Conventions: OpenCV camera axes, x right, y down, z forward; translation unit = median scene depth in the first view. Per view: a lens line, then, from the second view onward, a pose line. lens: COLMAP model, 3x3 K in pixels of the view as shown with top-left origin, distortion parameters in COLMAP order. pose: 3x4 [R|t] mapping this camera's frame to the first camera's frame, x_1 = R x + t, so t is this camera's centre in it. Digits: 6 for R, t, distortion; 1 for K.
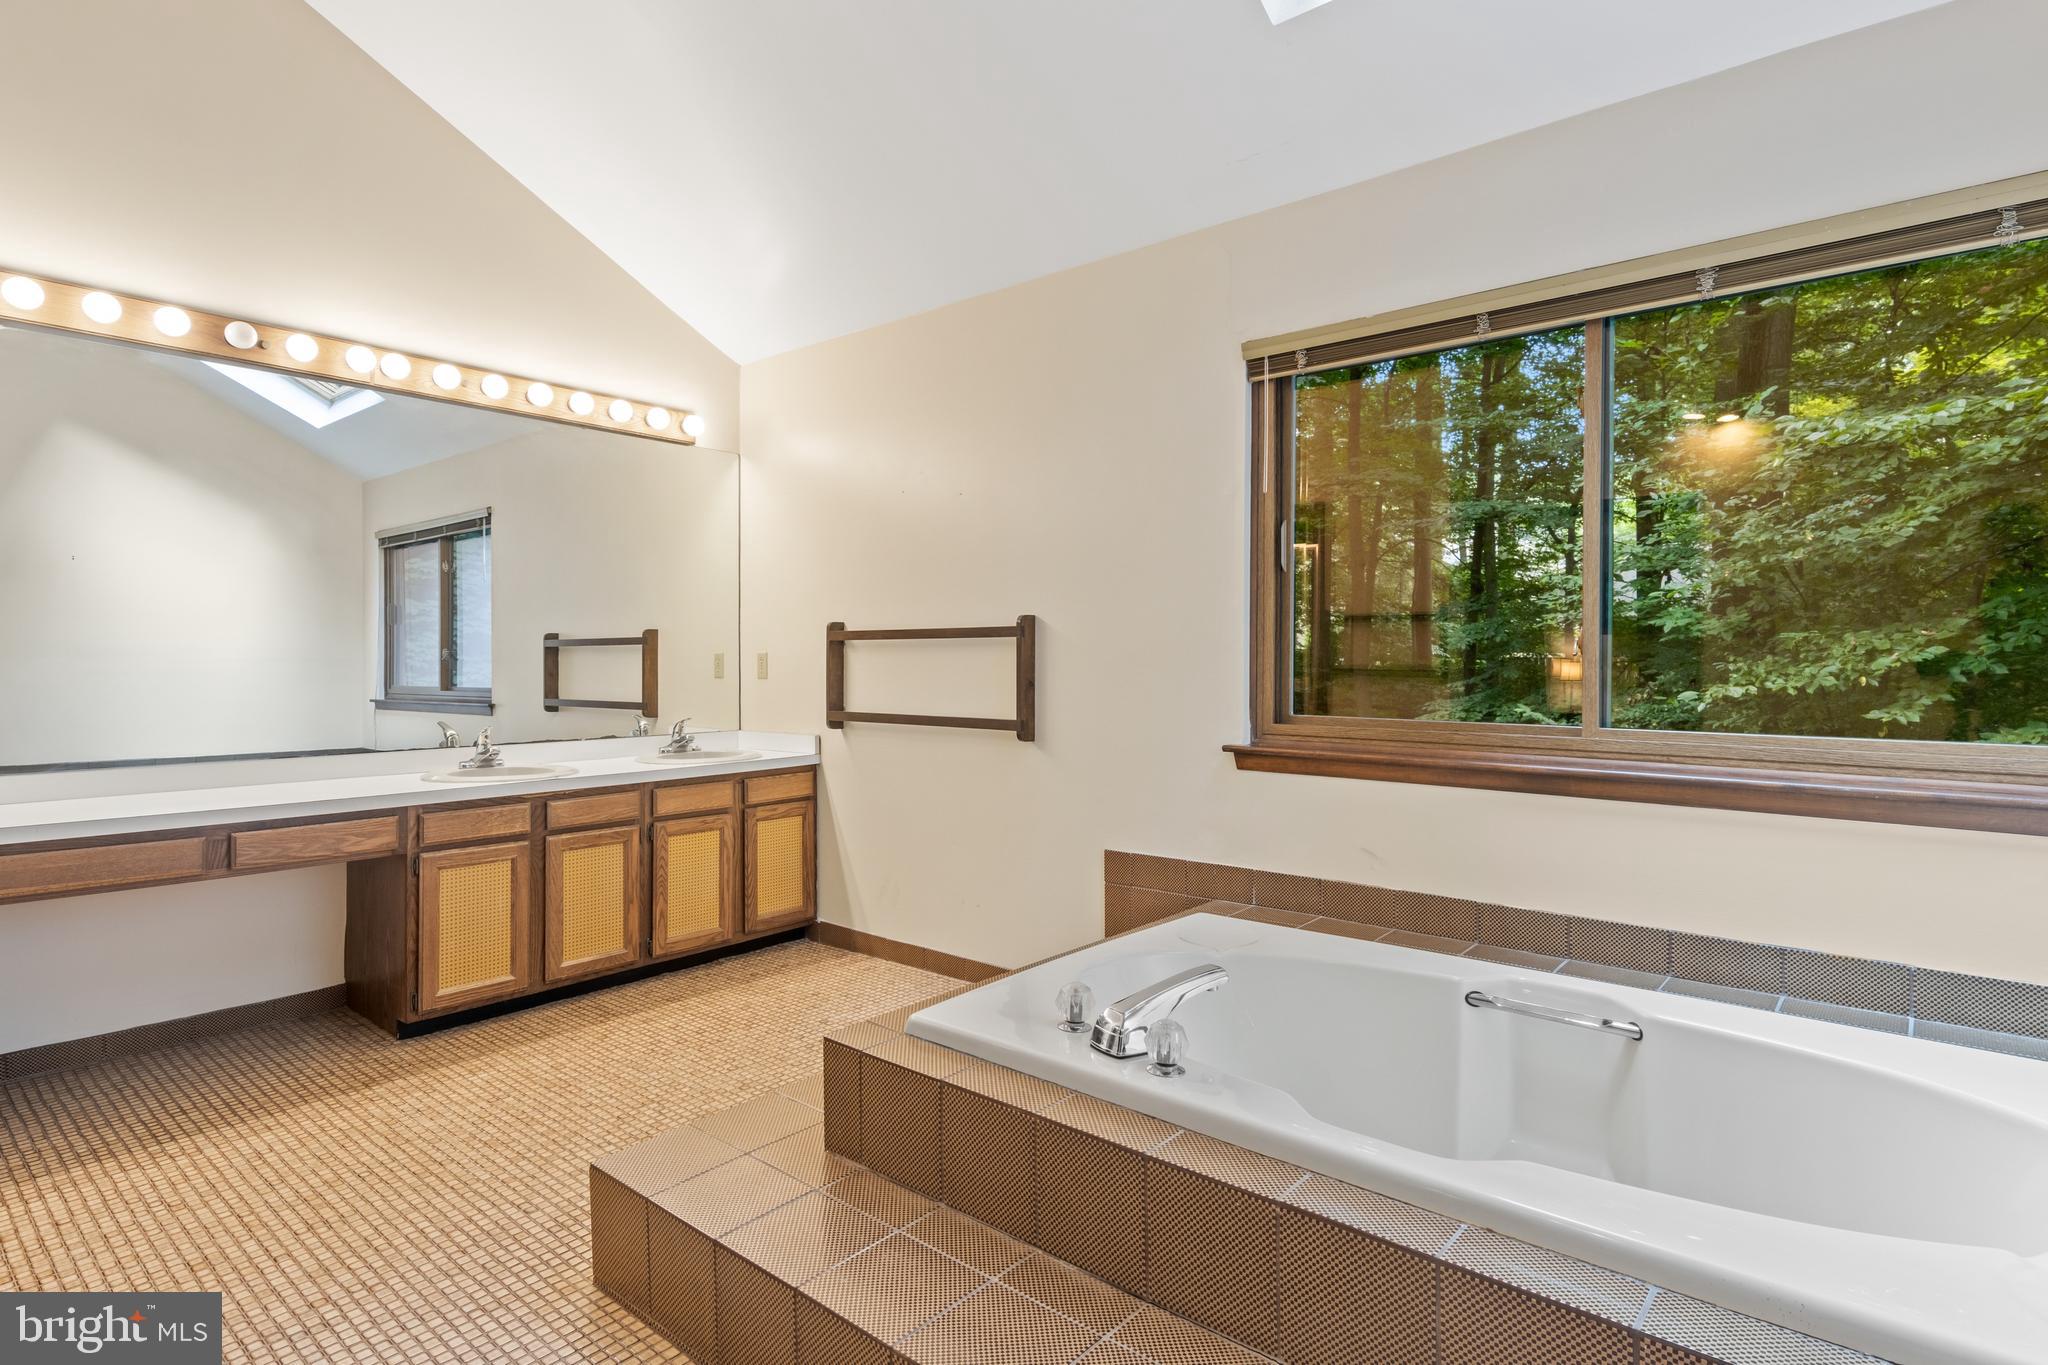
lens RADIAL K [[1046.1, 0, 1029.0], [0, 1046.1, 673.7], [0, 0, 1]] dist [0.012111, -0.003078]
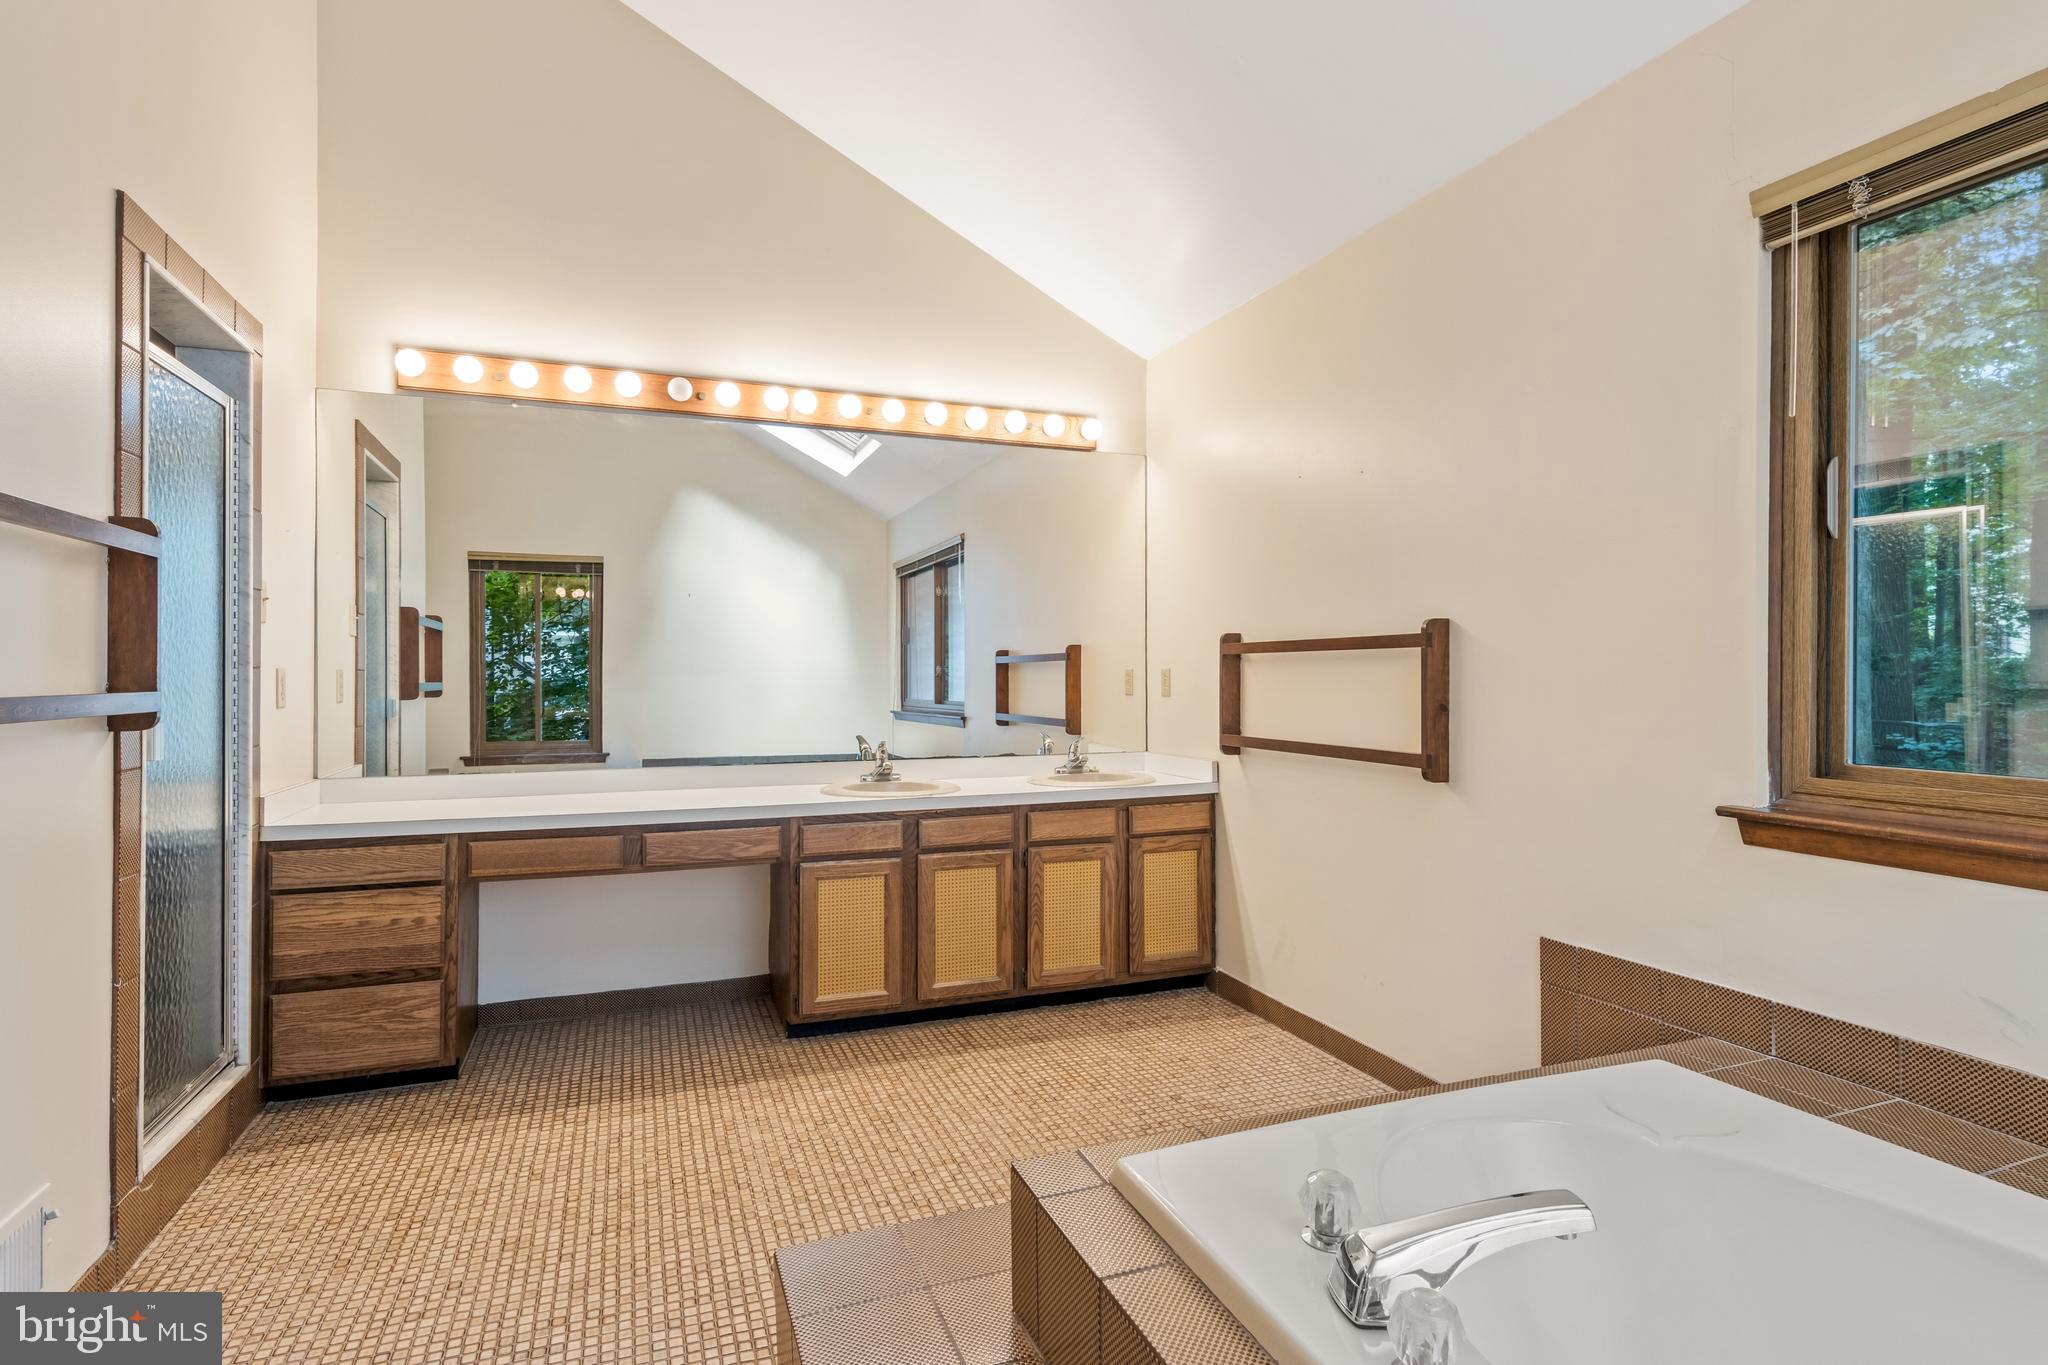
lens RADIAL K [[1046.1, 0, 1025.9], [0, 1046.1, 682.8], [0, 0, 1]] dist [0.012111, -0.003078]
pose [[0.876264, 0.002280, -0.481825, 0.105659], [-0.004466, 0.999984, -0.003391, -0.004847], [0.481810, 0.005123, 0.876261, 0.177645]]
